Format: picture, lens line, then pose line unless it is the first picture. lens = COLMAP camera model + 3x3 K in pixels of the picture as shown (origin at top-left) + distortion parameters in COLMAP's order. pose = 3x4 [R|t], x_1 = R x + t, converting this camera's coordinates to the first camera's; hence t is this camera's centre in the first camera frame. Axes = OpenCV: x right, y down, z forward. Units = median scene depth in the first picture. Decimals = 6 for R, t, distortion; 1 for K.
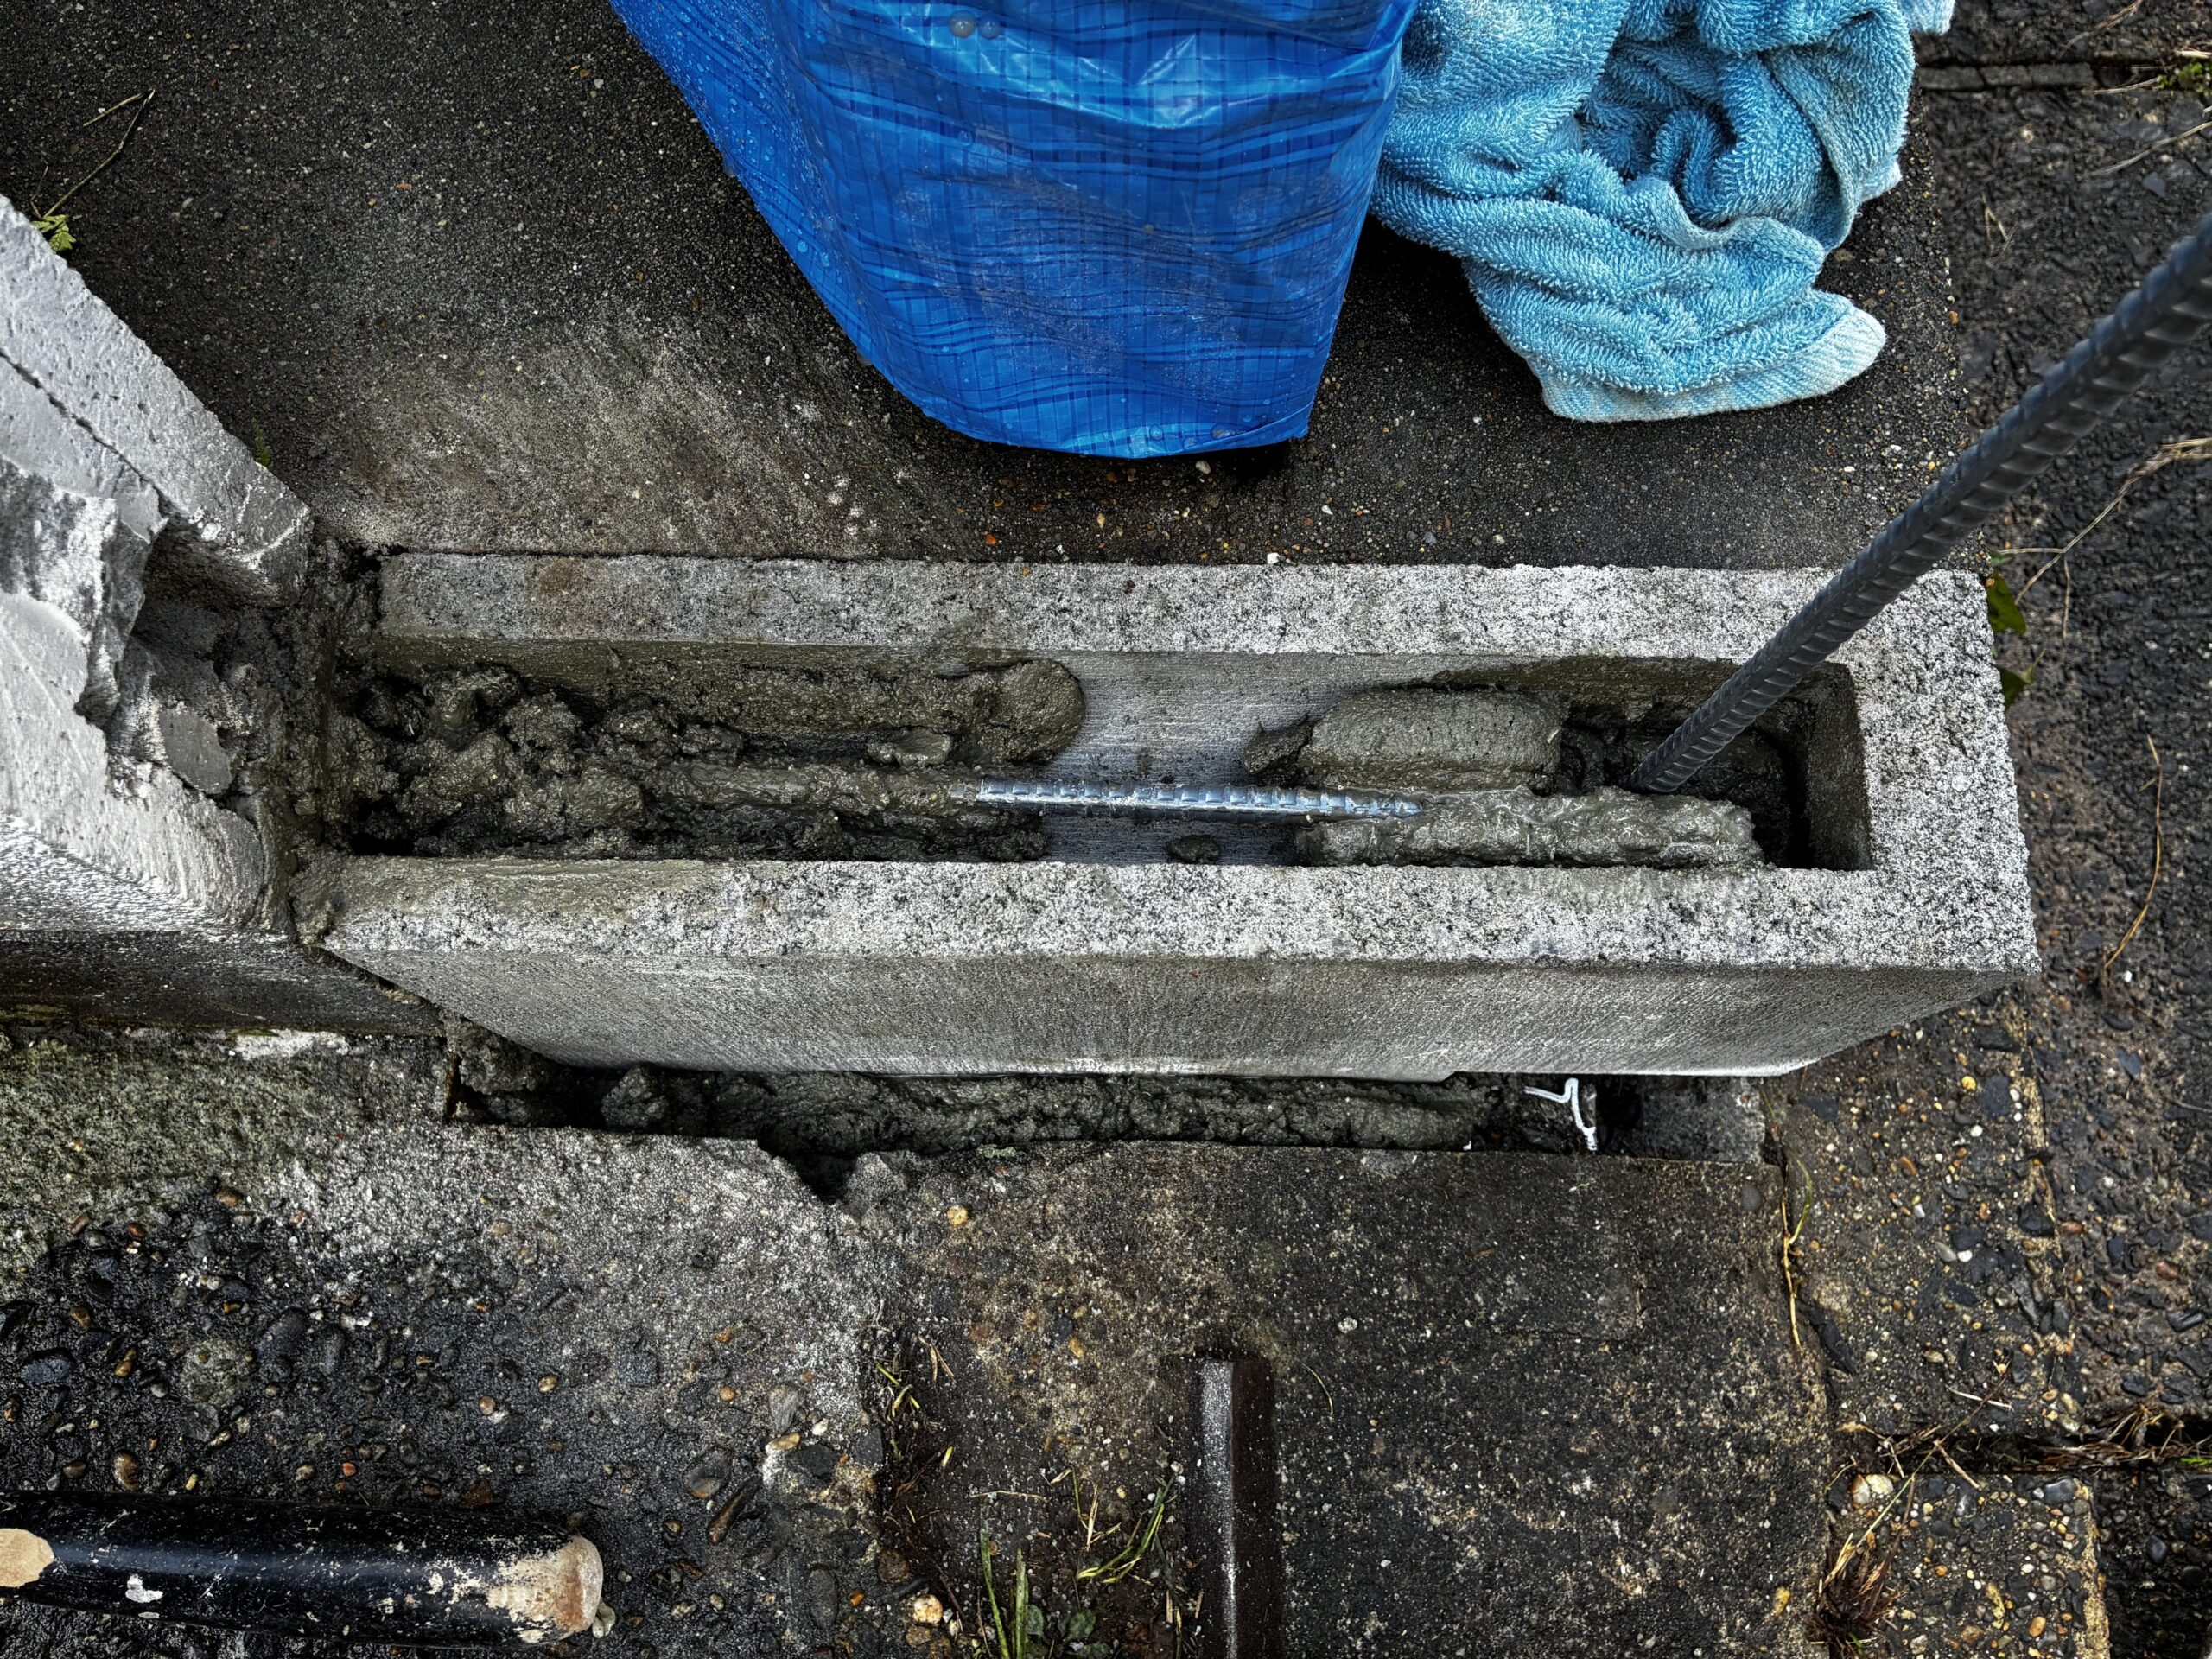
lens RADIAL K [[1678.3, 0, 1066.2], [0, 1678.3, 838.0], [0, 0, 1]] dist [0.057584, -0.090796]
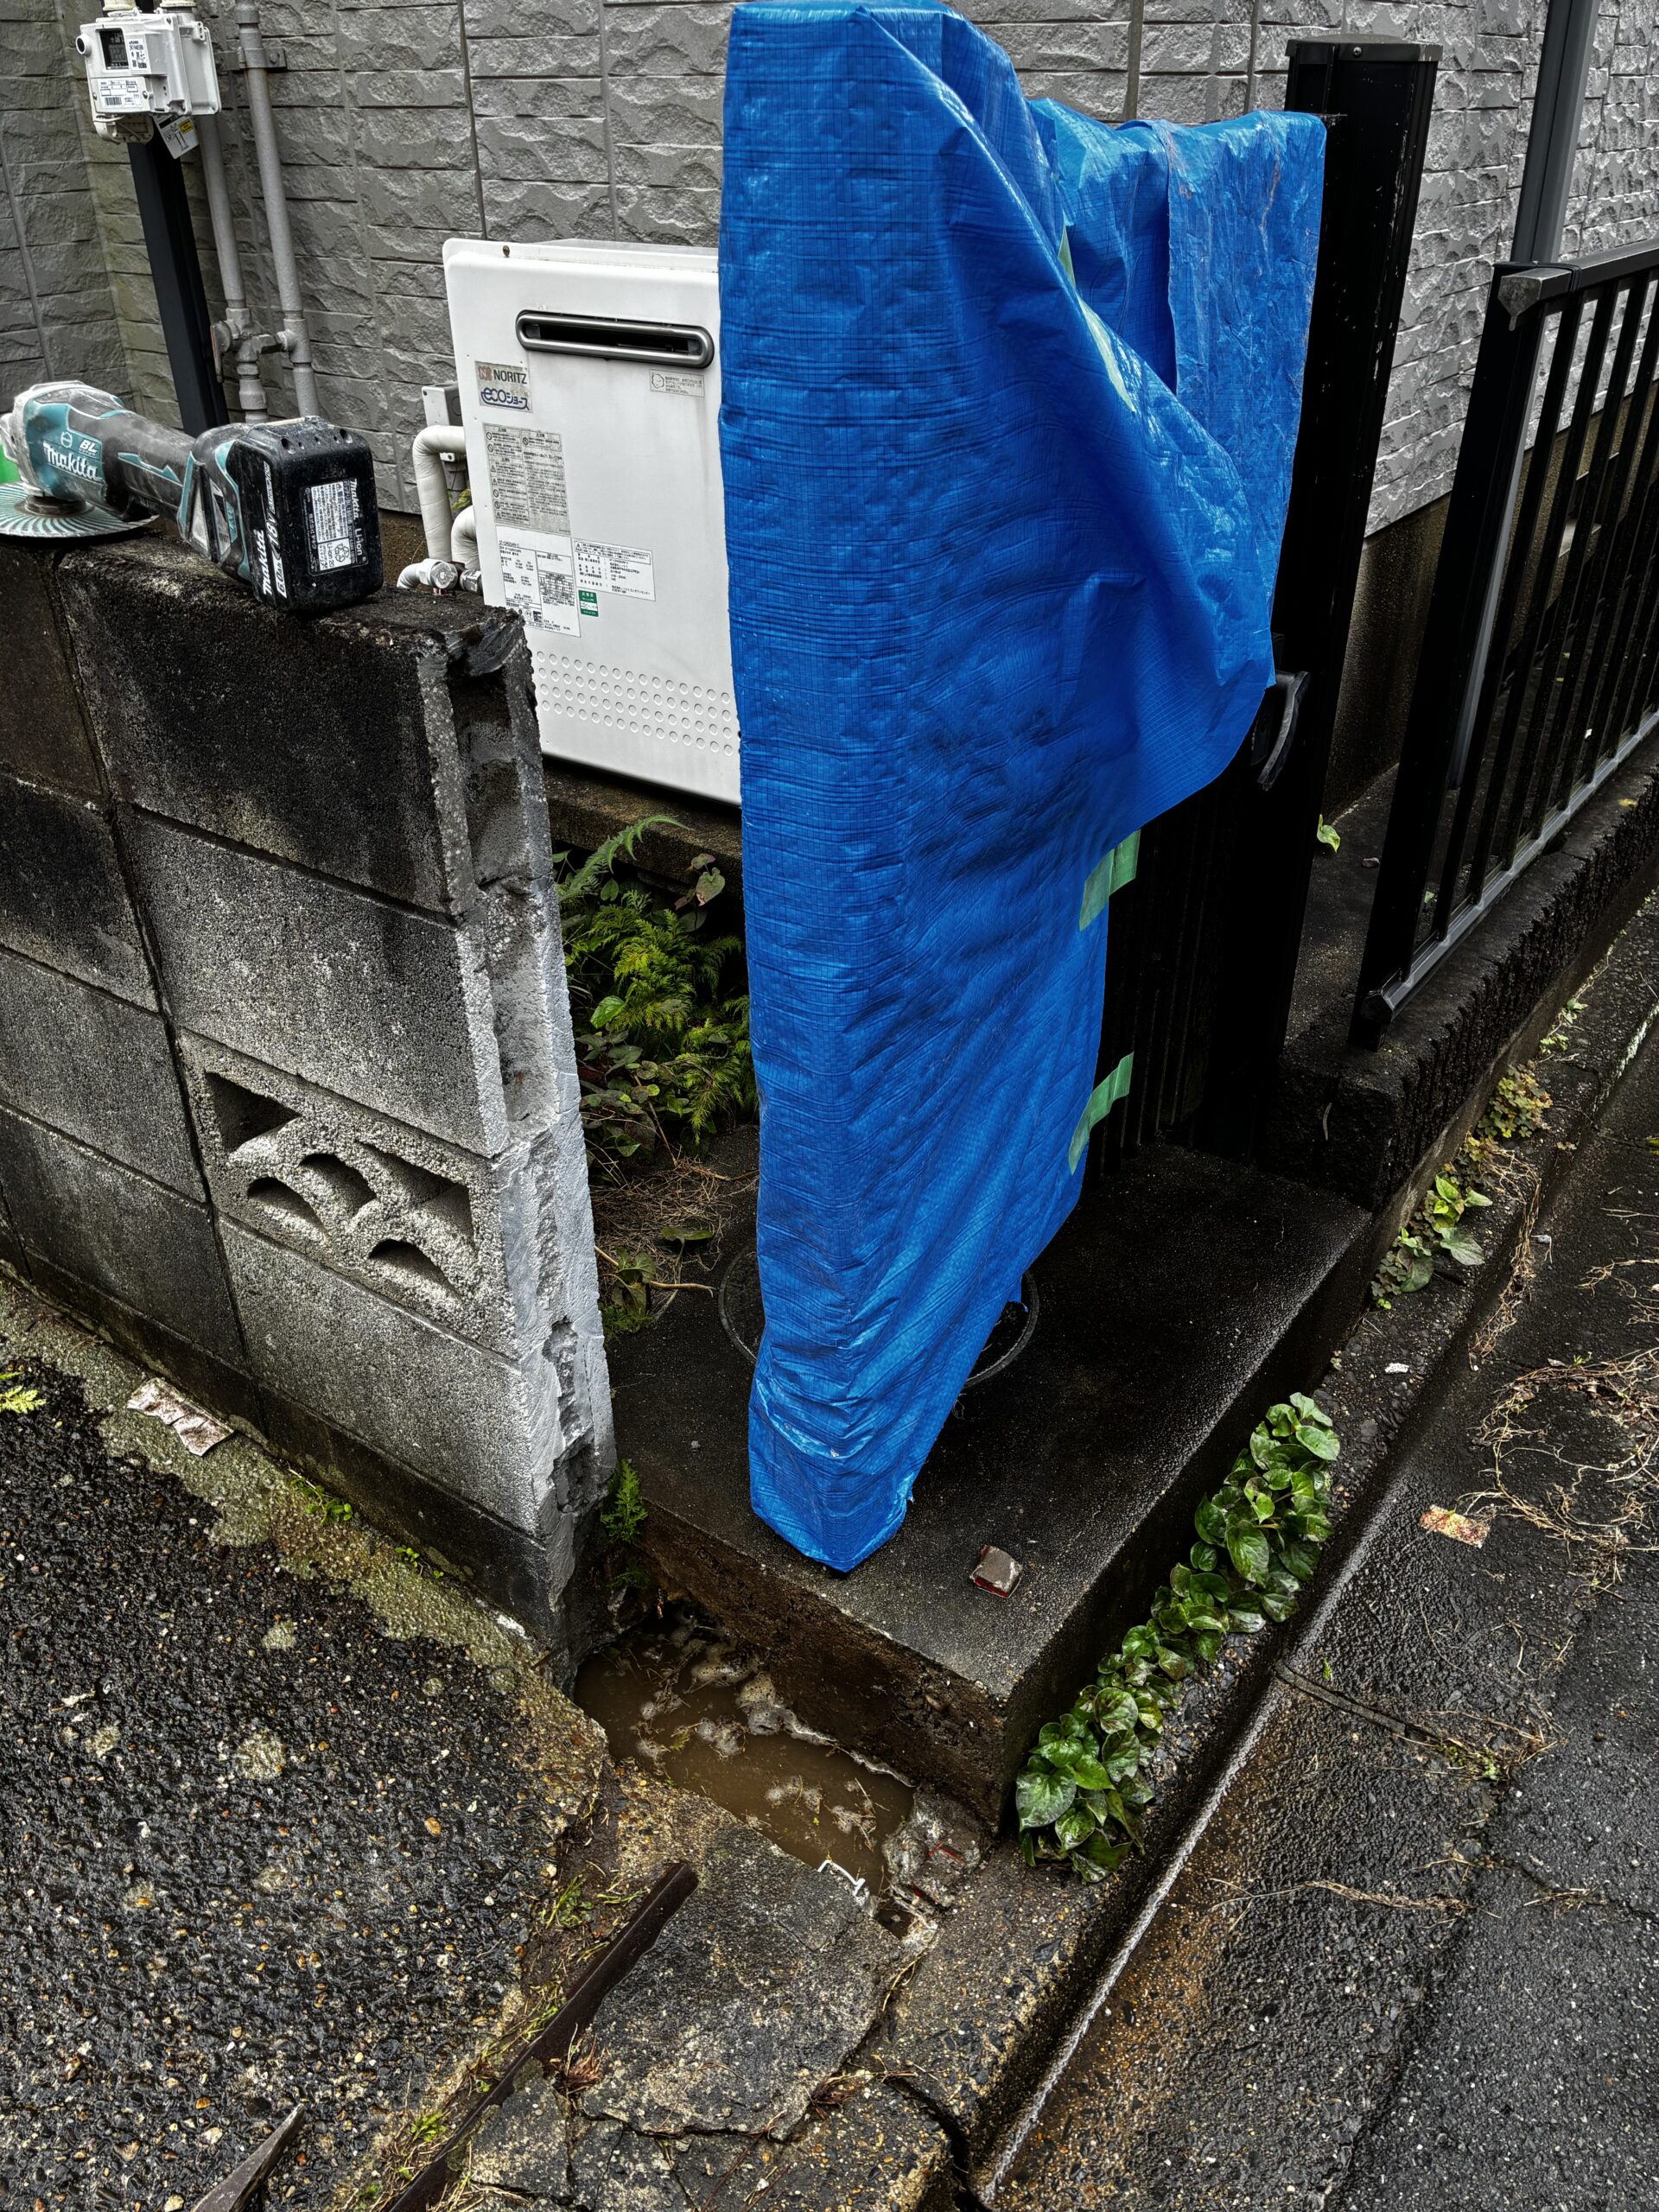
lens RADIAL K [[1679.6, 0, 829.5], [0, 1679.6, 1106.0], [0, 0, 1]] dist [0.055201, -0.091487]
pose [[0.823533, 0.299210, -0.481941, 1.231231], [-0.542135, 0.665219, -0.513395, 0.762546], [0.166983, 0.684074, 0.710042, -1.754632]]
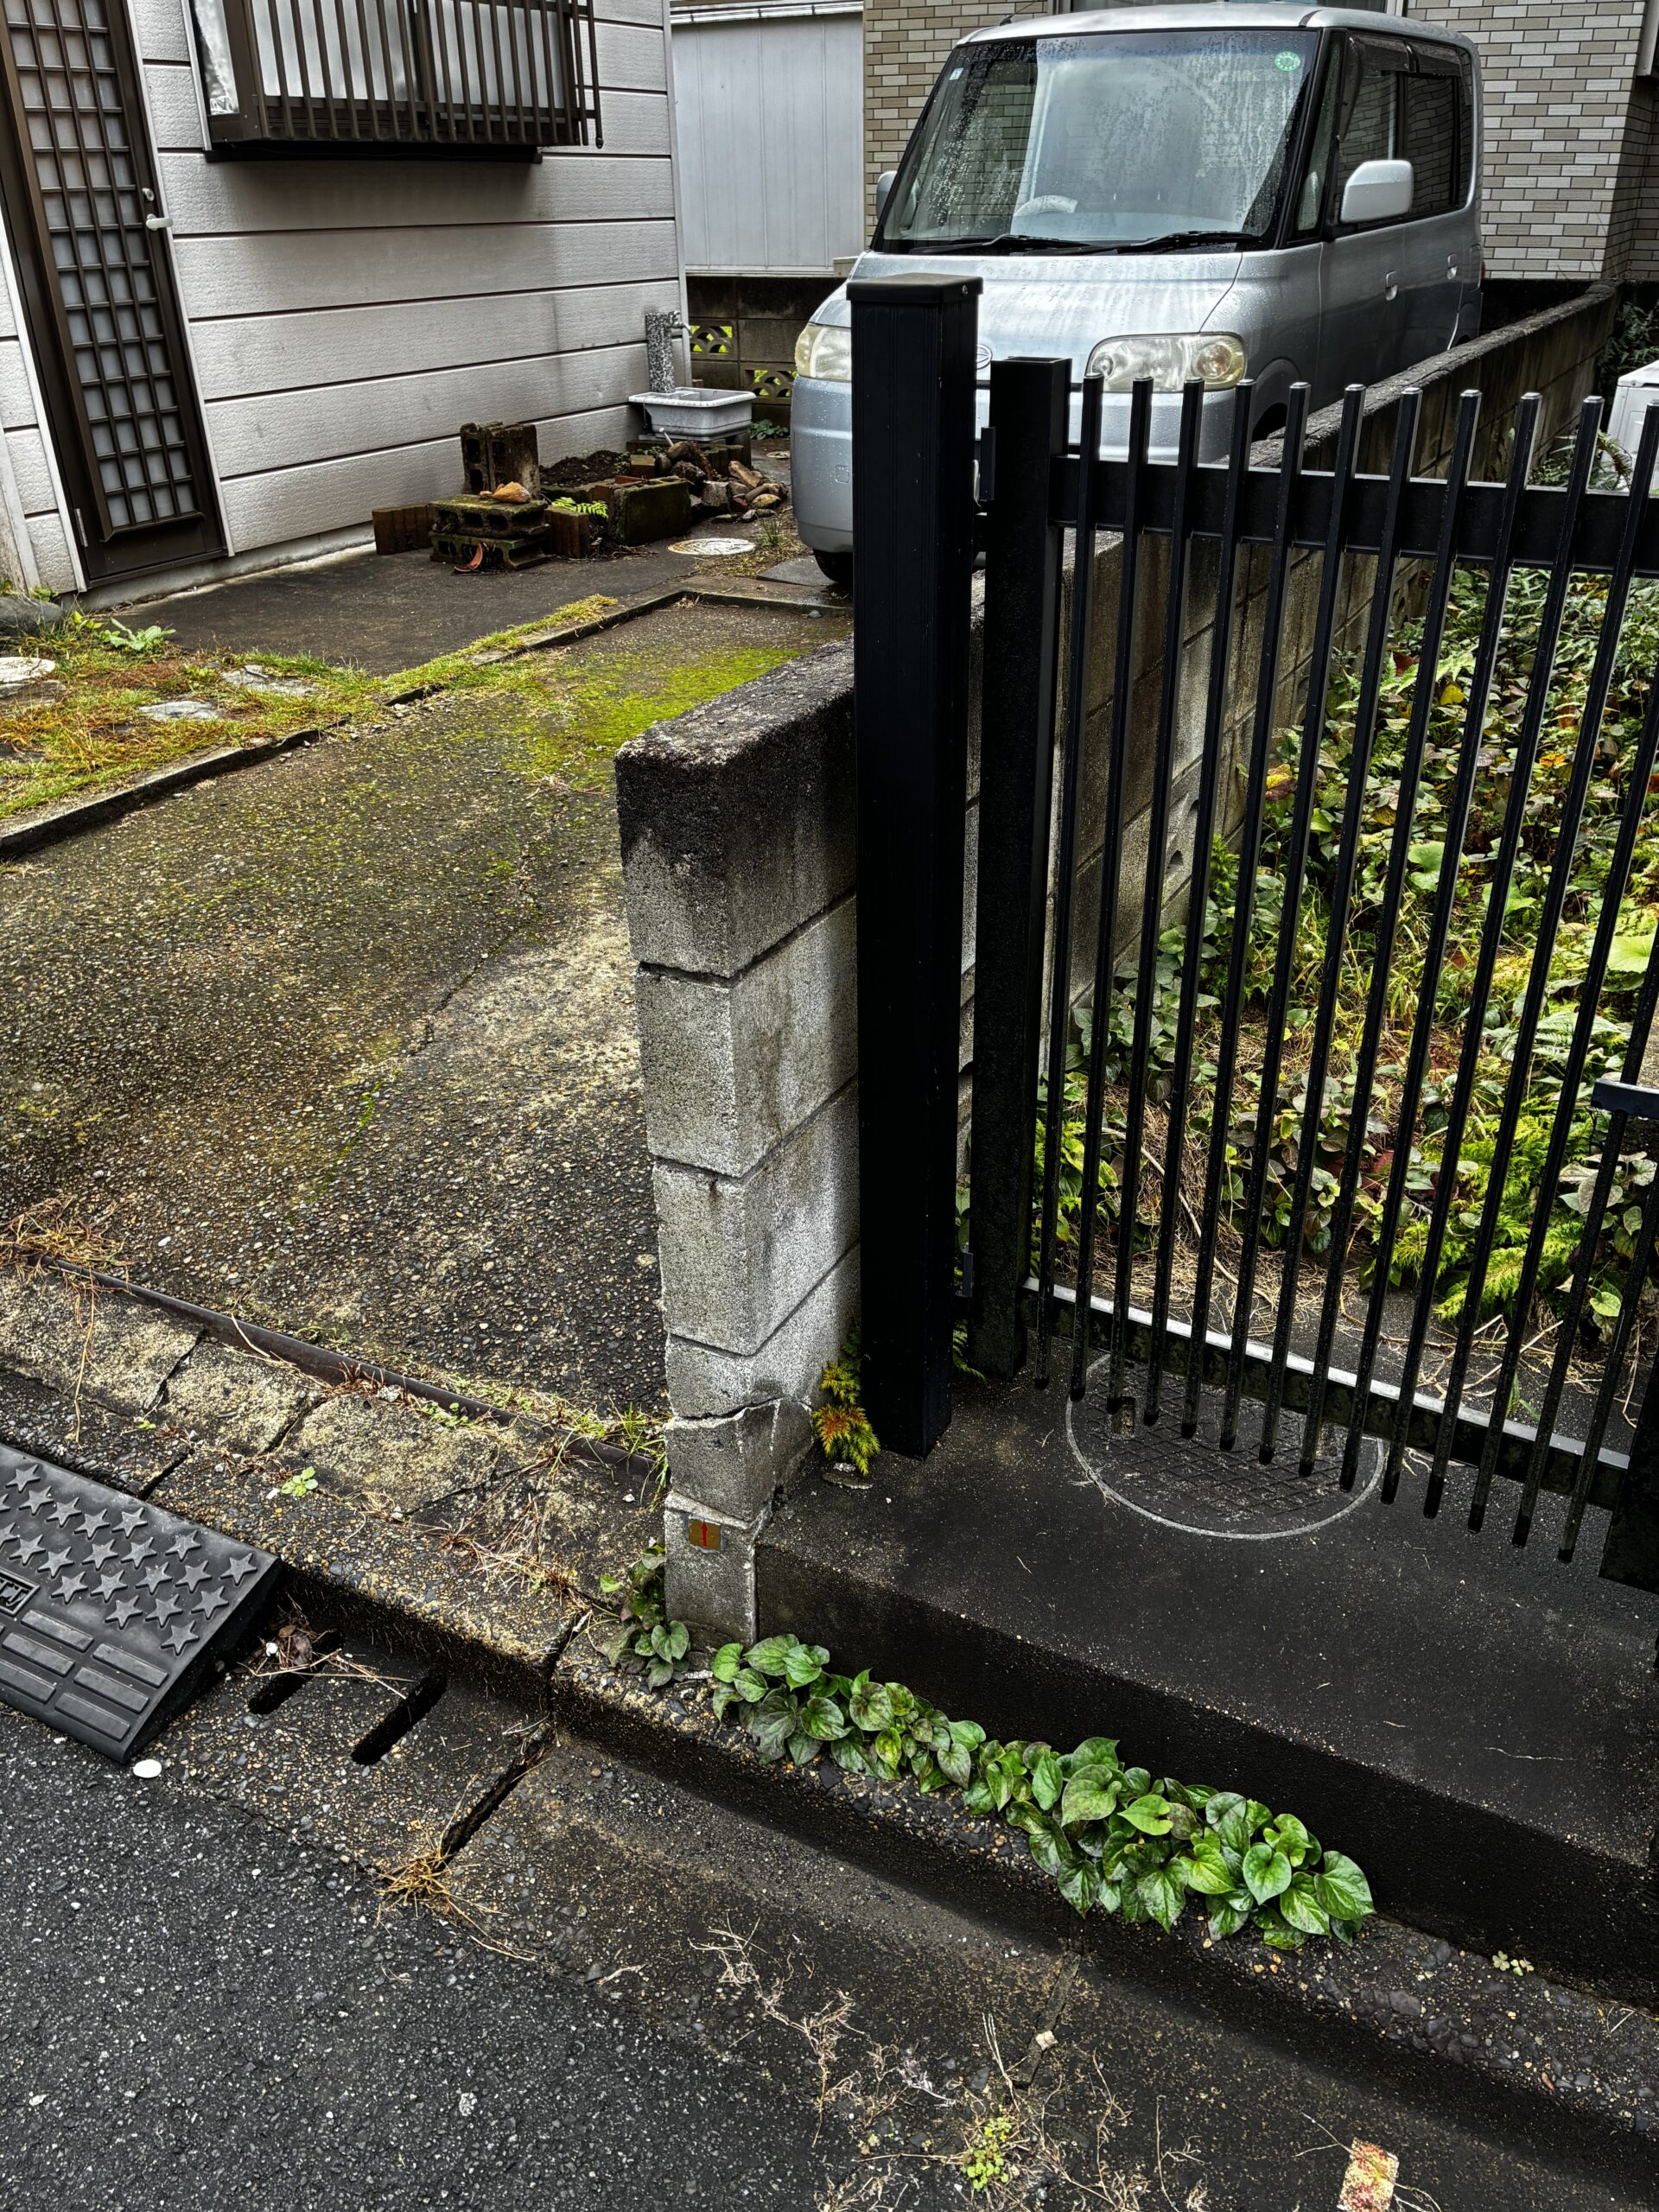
lens RADIAL K [[1691.3, 0, 838.8], [0, 1691.3, 1079.6], [0, 0, 1]] dist [0.070745, -0.100908]
pose [[-0.449273, 0.431490, -0.782286, 2.669189], [-0.848809, 0.067005, 0.524436, -2.132259], [0.278706, 0.899626, 0.336149, -1.100233]]
